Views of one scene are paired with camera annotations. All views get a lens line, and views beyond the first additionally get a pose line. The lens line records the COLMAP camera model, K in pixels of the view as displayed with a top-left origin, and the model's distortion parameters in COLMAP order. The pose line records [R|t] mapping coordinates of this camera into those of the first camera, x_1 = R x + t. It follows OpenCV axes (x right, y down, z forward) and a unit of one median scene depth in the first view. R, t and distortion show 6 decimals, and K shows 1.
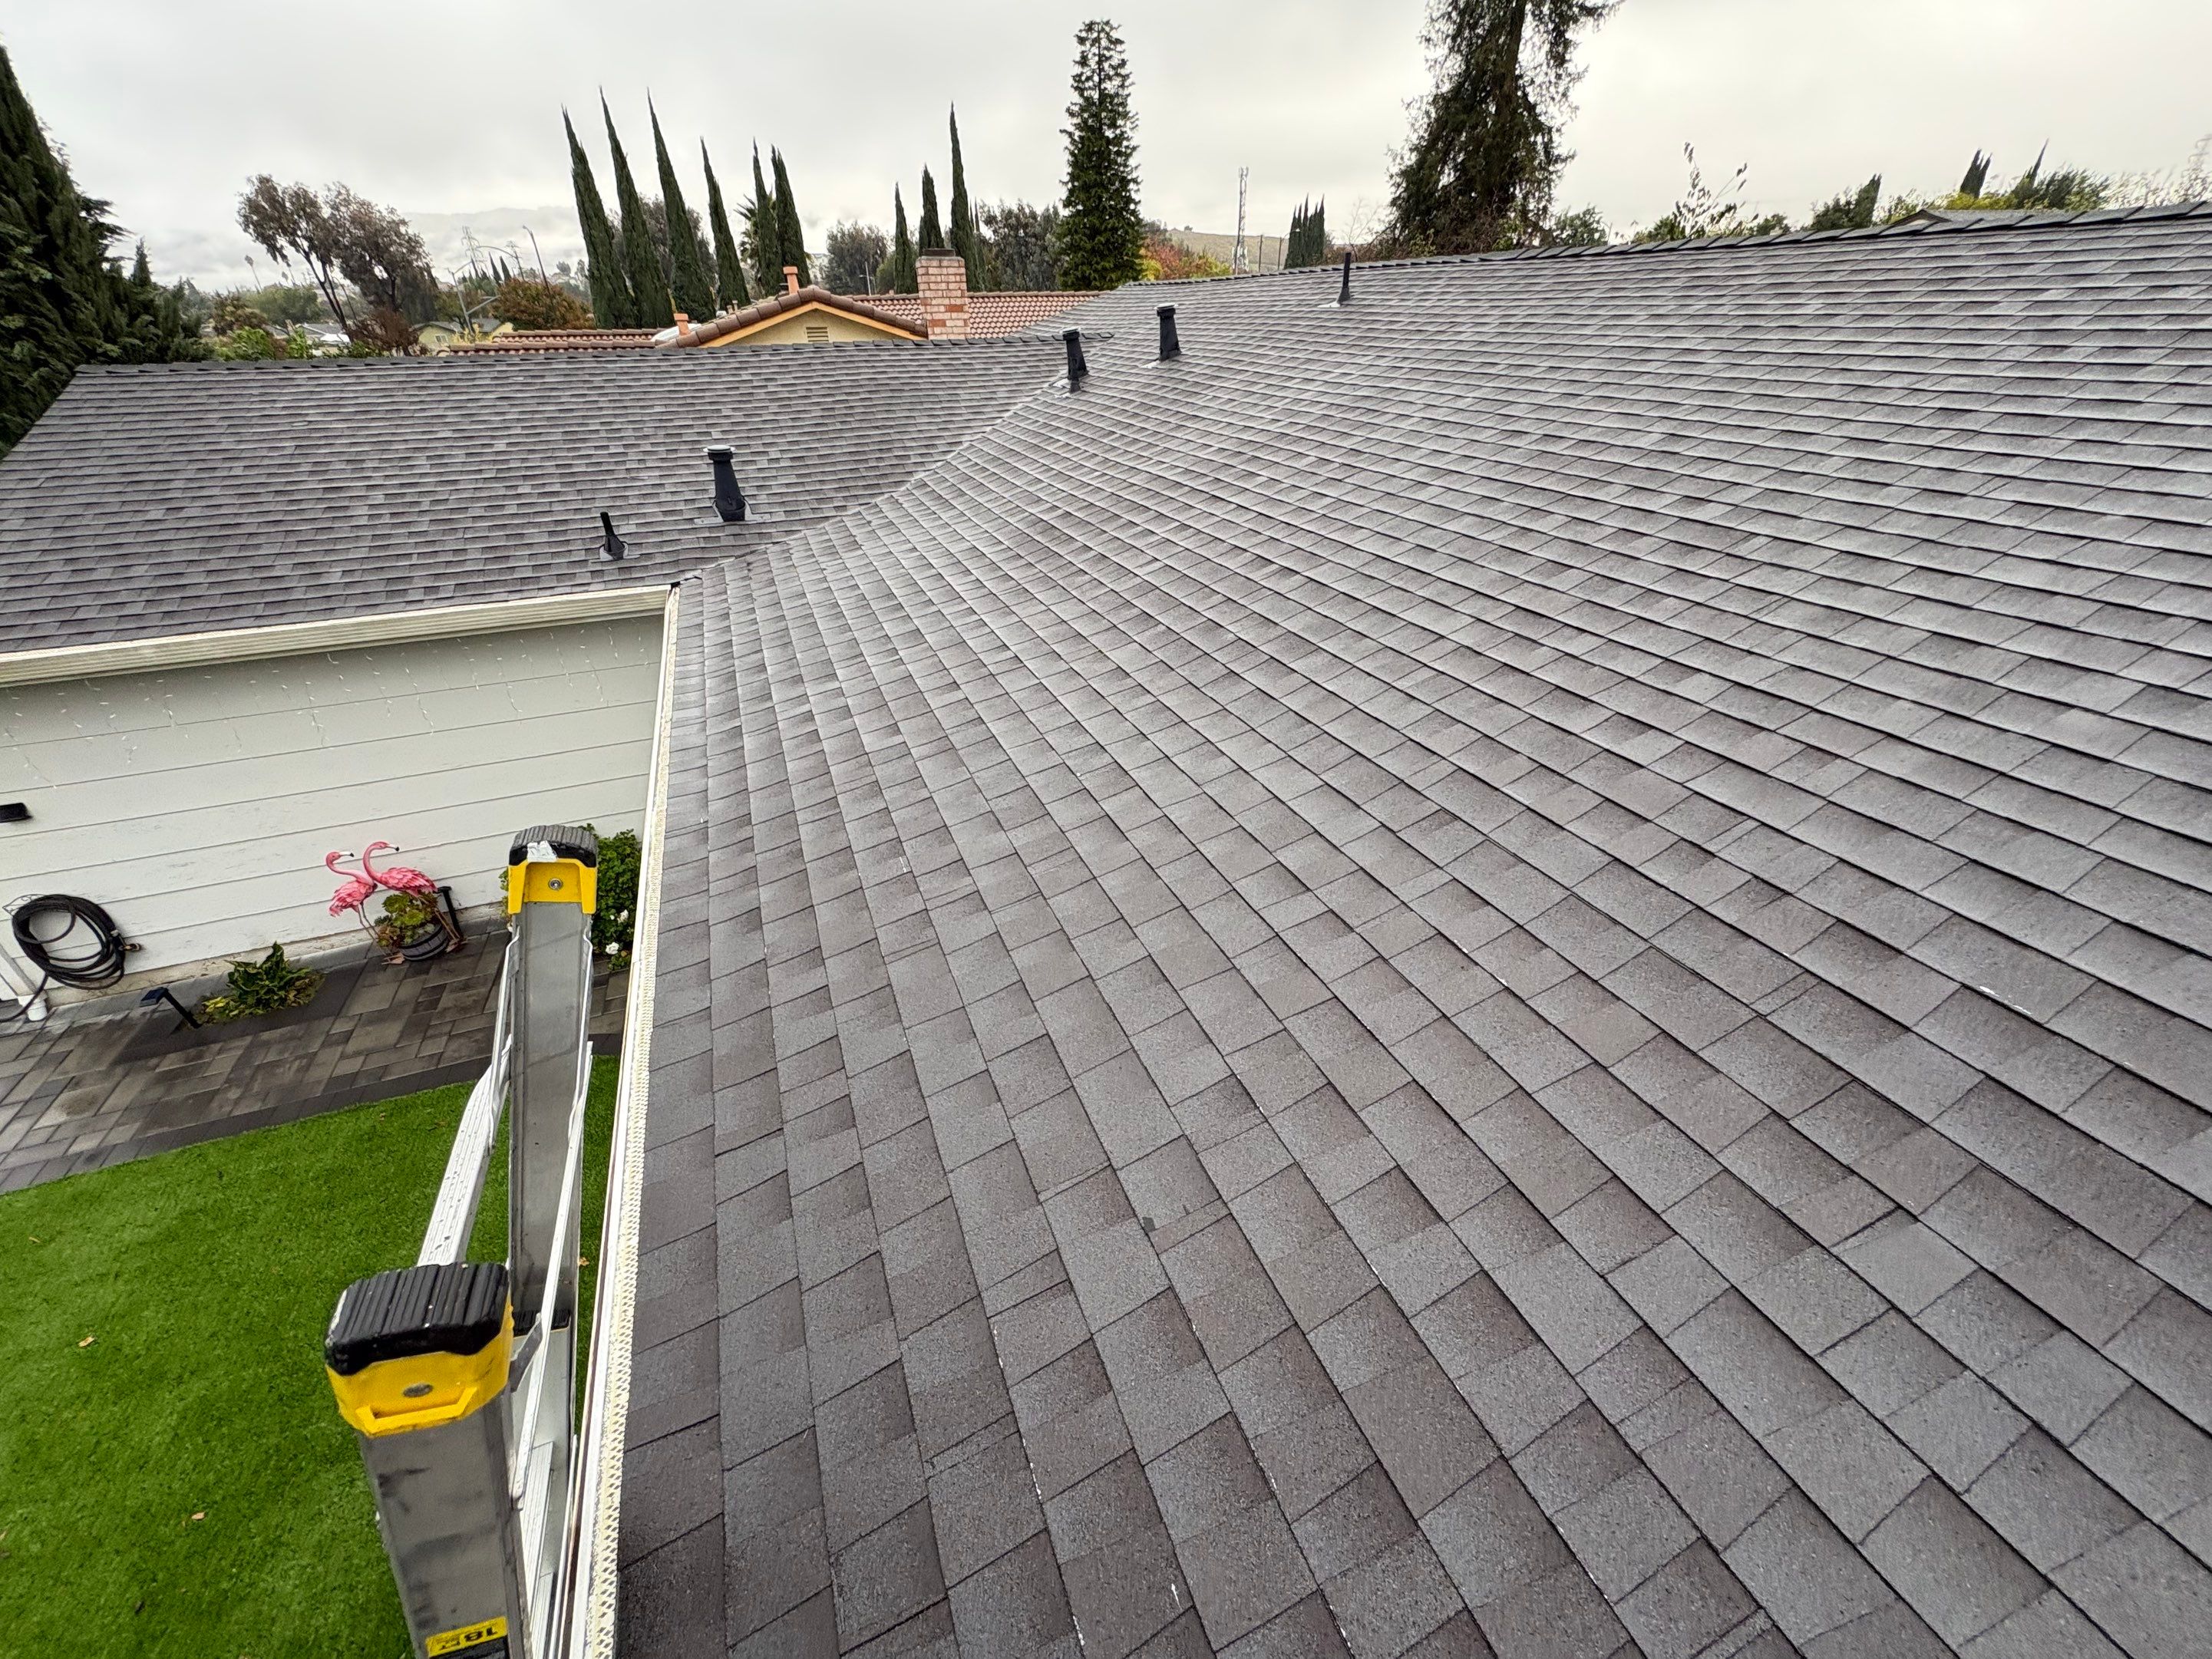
lens RADIAL K [[881.0, 0, 1099.1], [0, 881.0, 831.4], [0, 0, 1]] dist [0.002152, -0.000361]
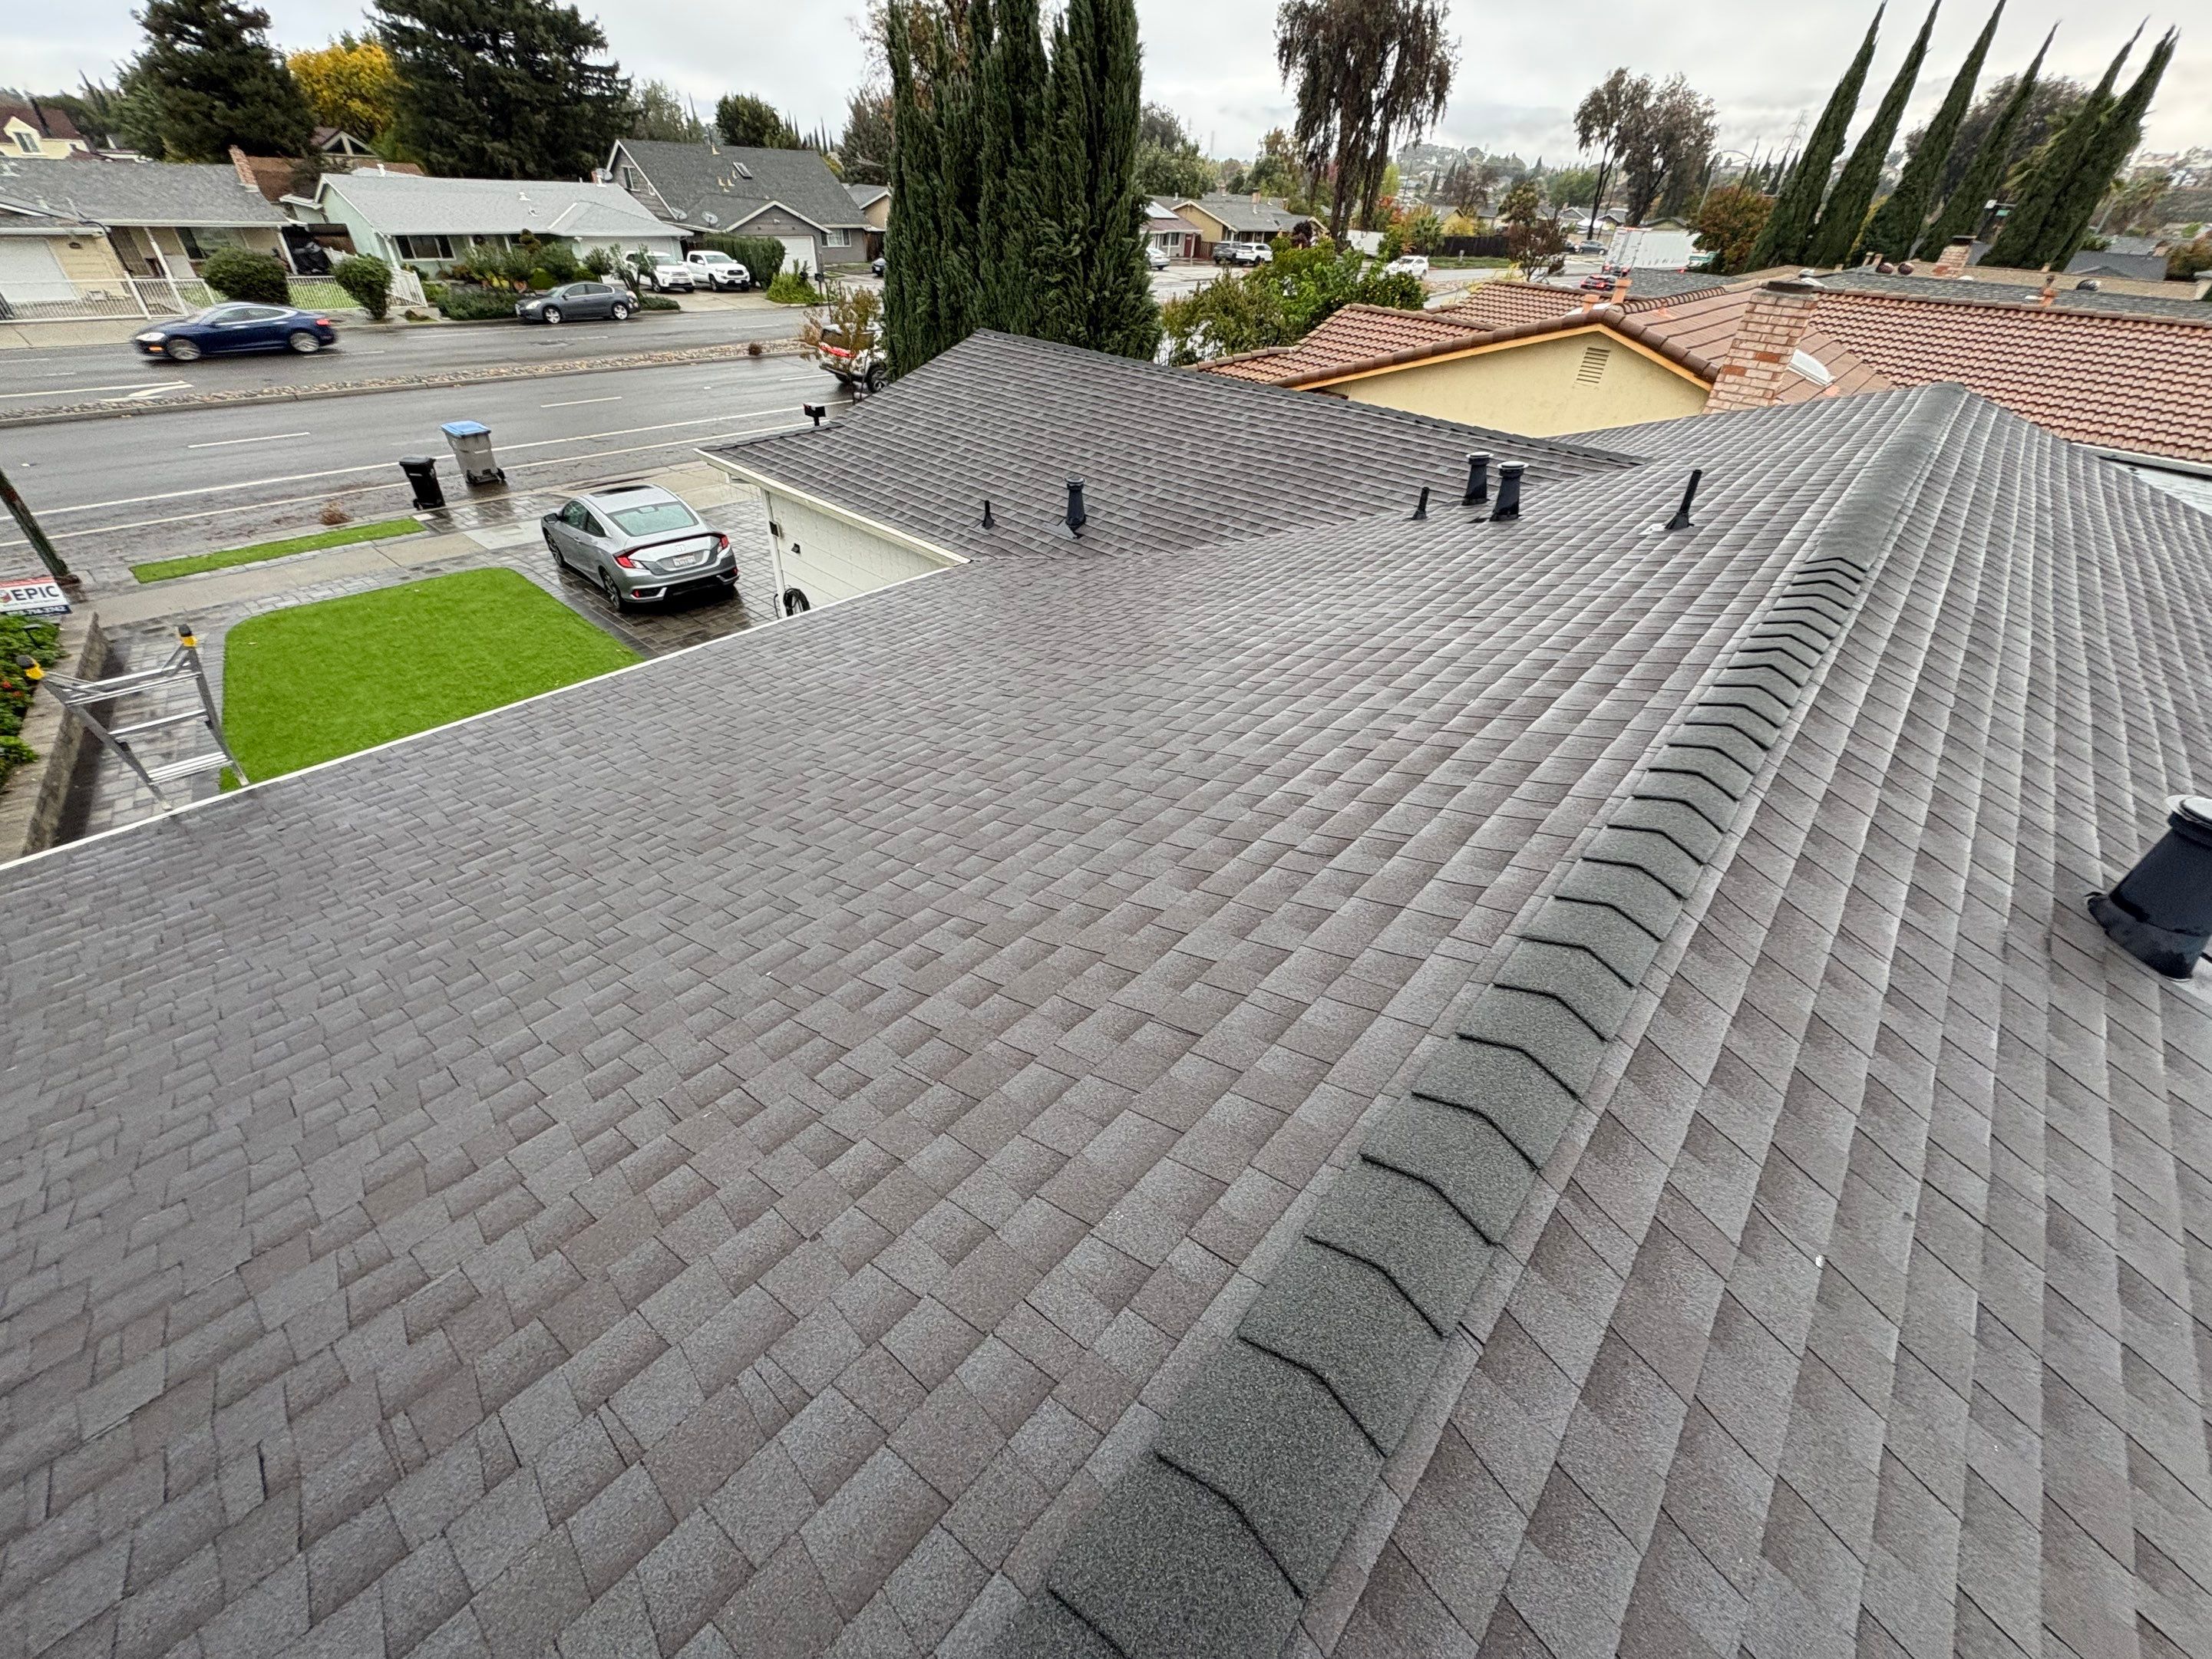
lens RADIAL K [[881.0, 0, 1108.2], [0, 881.0, 828.3], [0, 0, 1]] dist [0.002152, -0.000361]
pose [[0.452260, 0.565216, -0.689922, 0.124332], [-0.502632, 0.800536, 0.326349, -0.070557], [0.736765, 0.199182, 0.646146, 0.039953]]
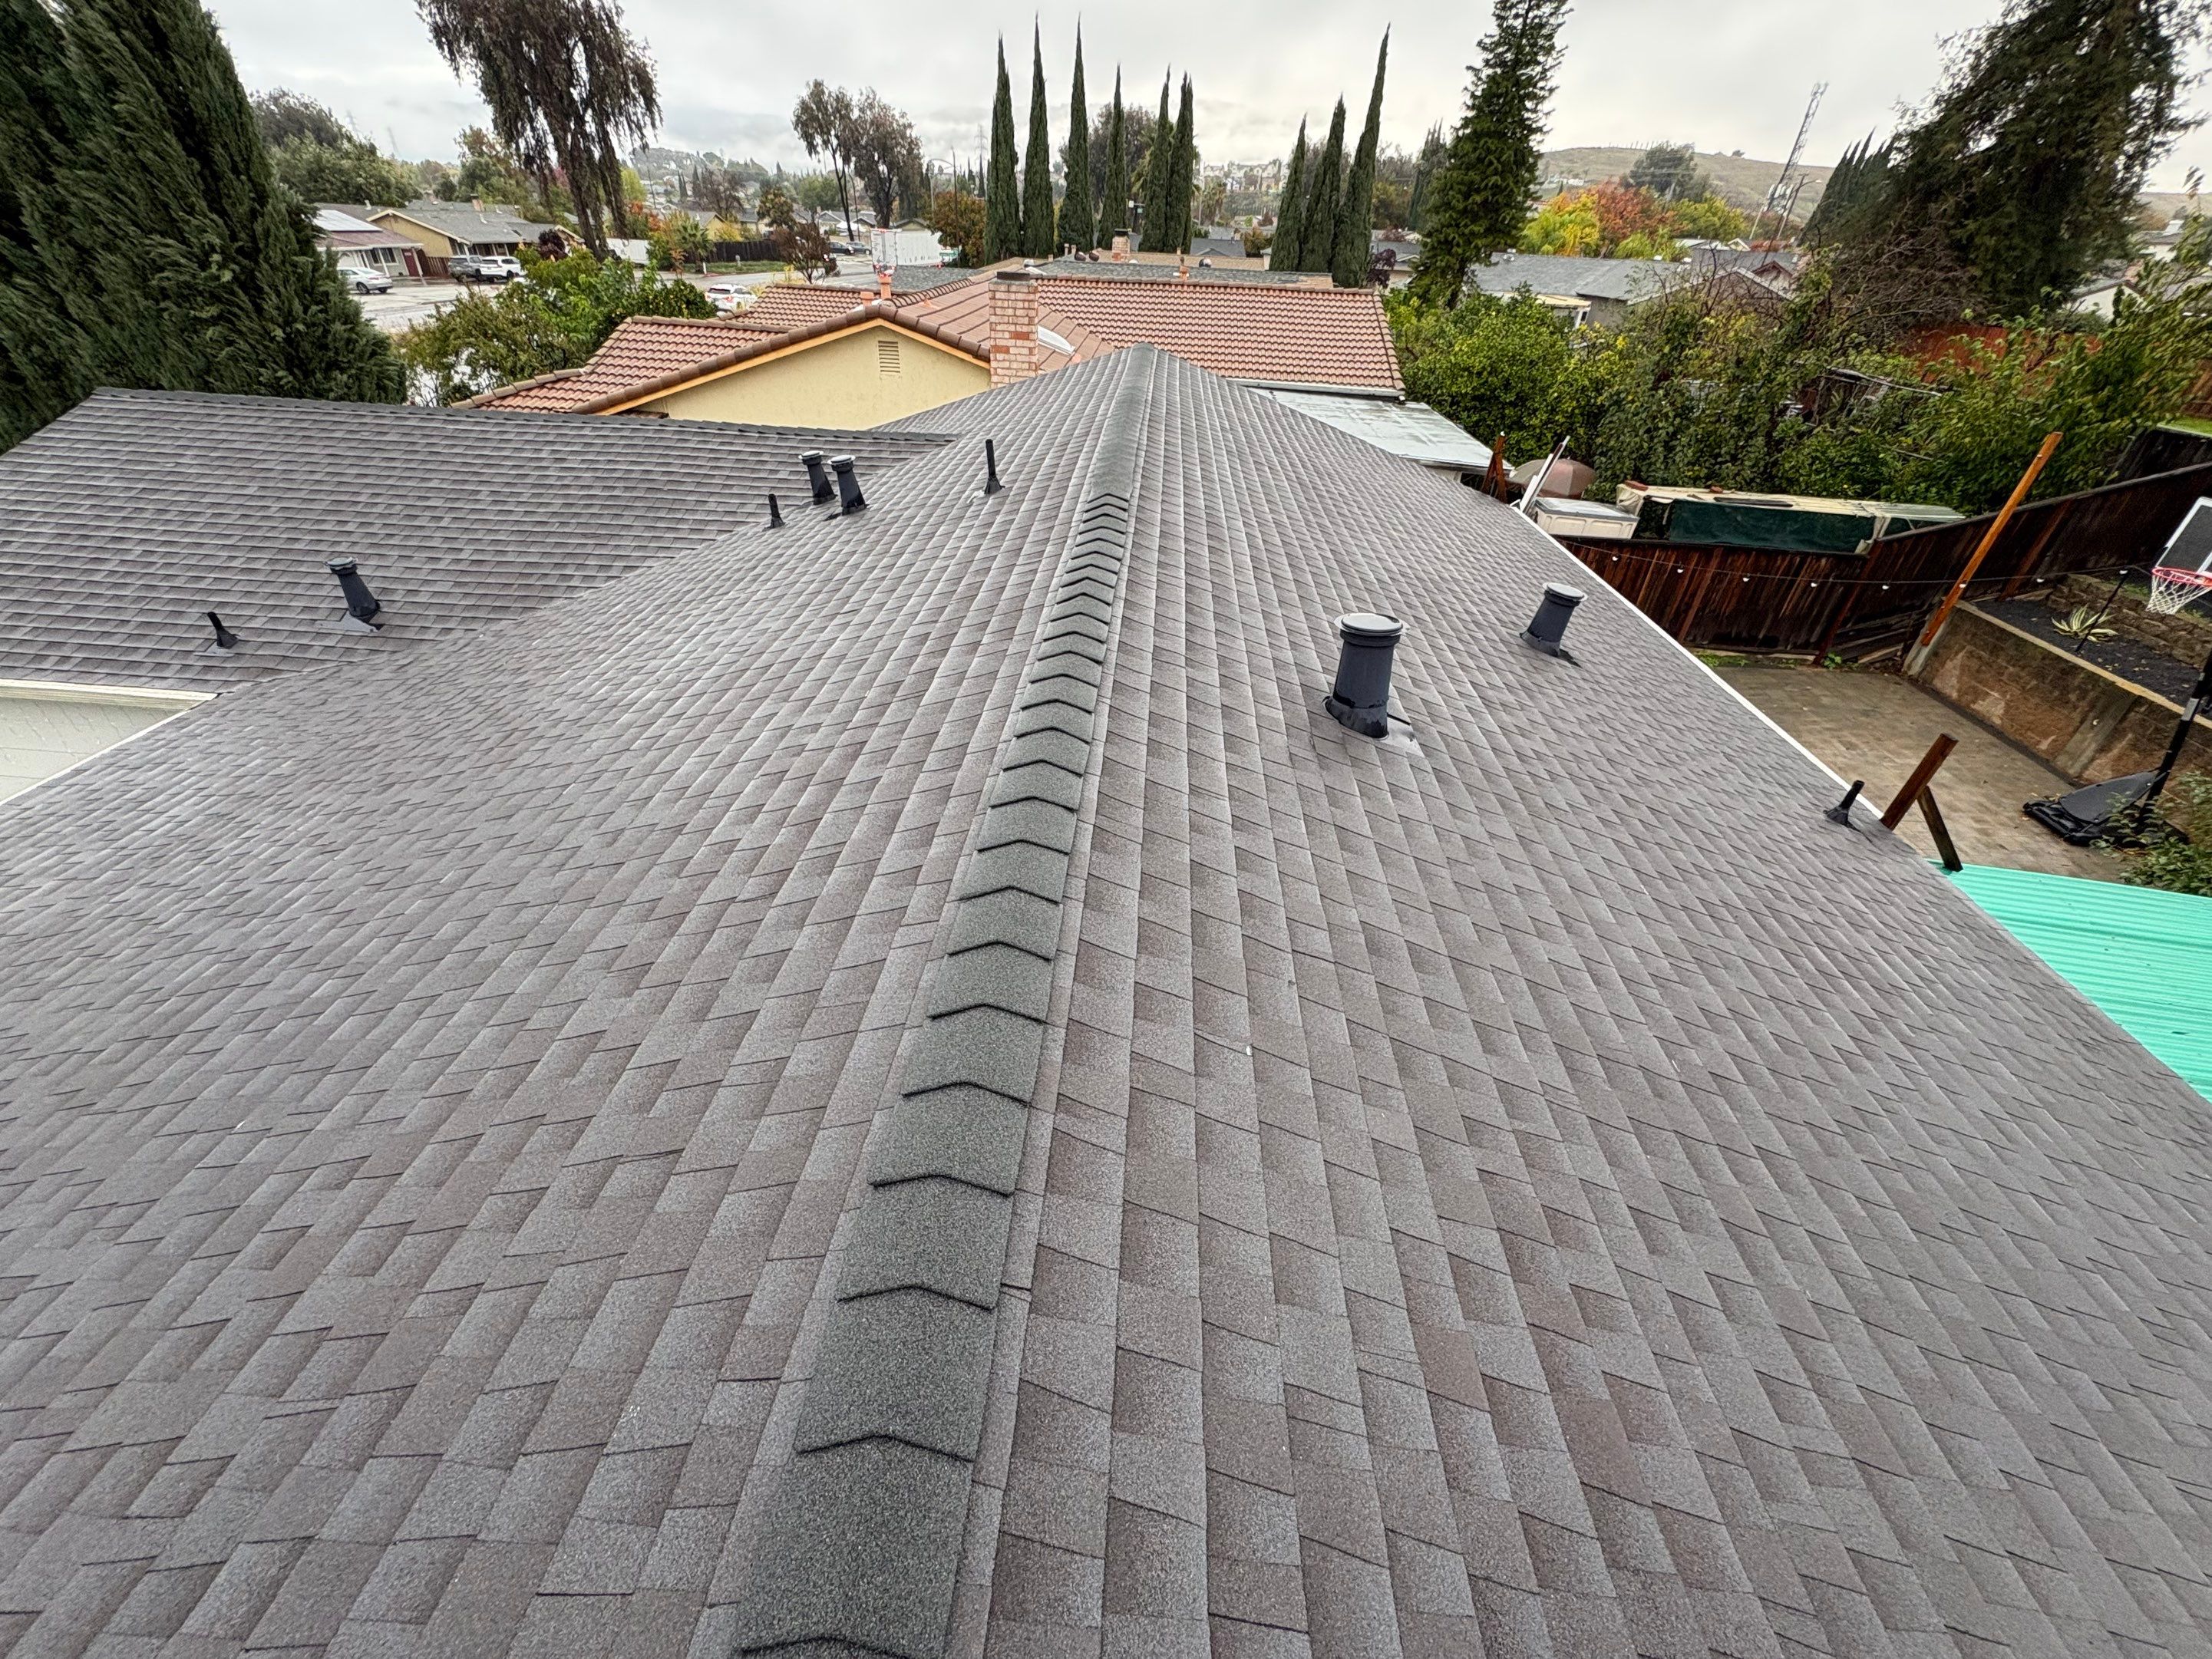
lens RADIAL K [[881.0, 0, 1104.5], [0, 881.0, 828.8], [0, 0, 1]] dist [0.002152, -0.000361]
pose [[0.902805, 0.289049, -0.318423, 0.127161], [-0.267145, 0.957188, 0.111471, -0.073223], [0.337011, -0.015572, 0.941372, 0.044040]]
